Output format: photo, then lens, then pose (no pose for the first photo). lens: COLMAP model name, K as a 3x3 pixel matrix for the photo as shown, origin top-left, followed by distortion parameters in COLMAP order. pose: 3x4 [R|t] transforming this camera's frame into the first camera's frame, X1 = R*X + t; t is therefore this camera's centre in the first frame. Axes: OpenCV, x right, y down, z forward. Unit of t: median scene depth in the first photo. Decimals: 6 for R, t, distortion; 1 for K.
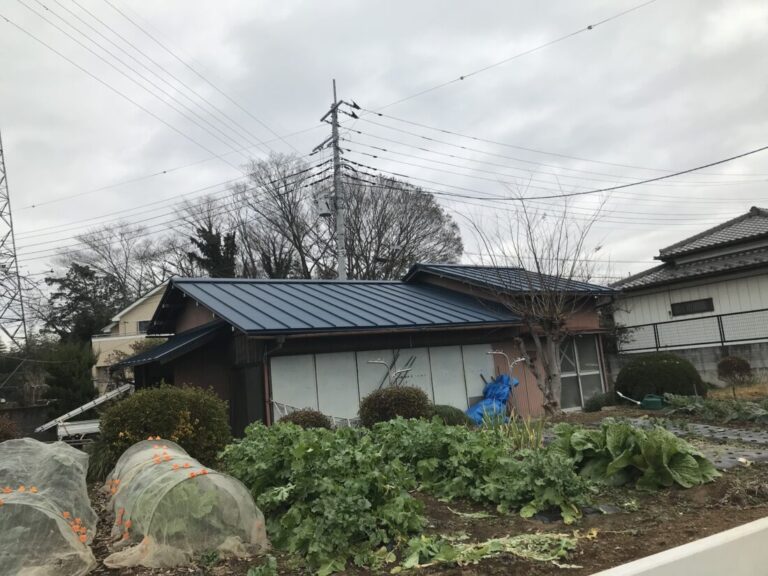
lens RADIAL K [[609.6, 0, 372.6], [0, 609.6, 283.5], [0, 0, 1]] dist [0.044952, -0.057309]
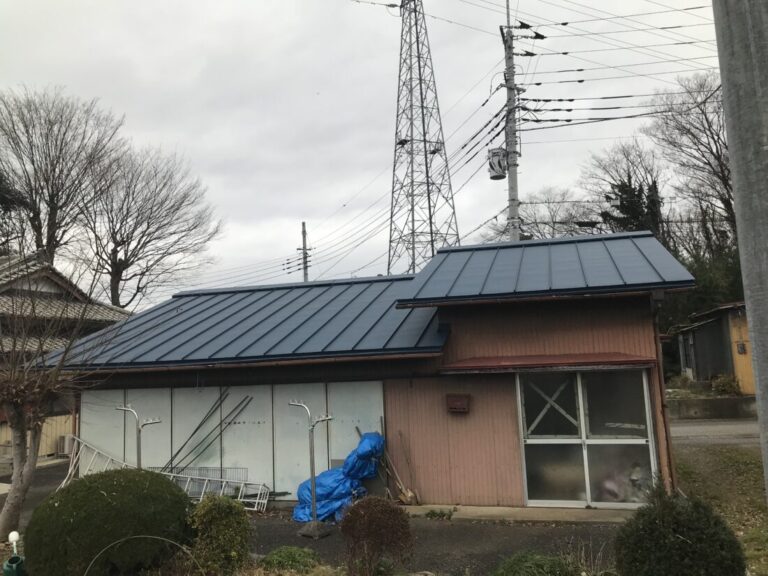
lens RADIAL K [[608.1, 0, 373.6], [0, 608.1, 289.0], [0, 0, 1]] dist [0.045446, -0.072298]
pose [[0.671721, -0.033230, -0.740058, 0.389541], [0.094241, 0.994710, 0.040874, -0.015950], [0.734785, -0.097200, 0.671299, 0.324603]]
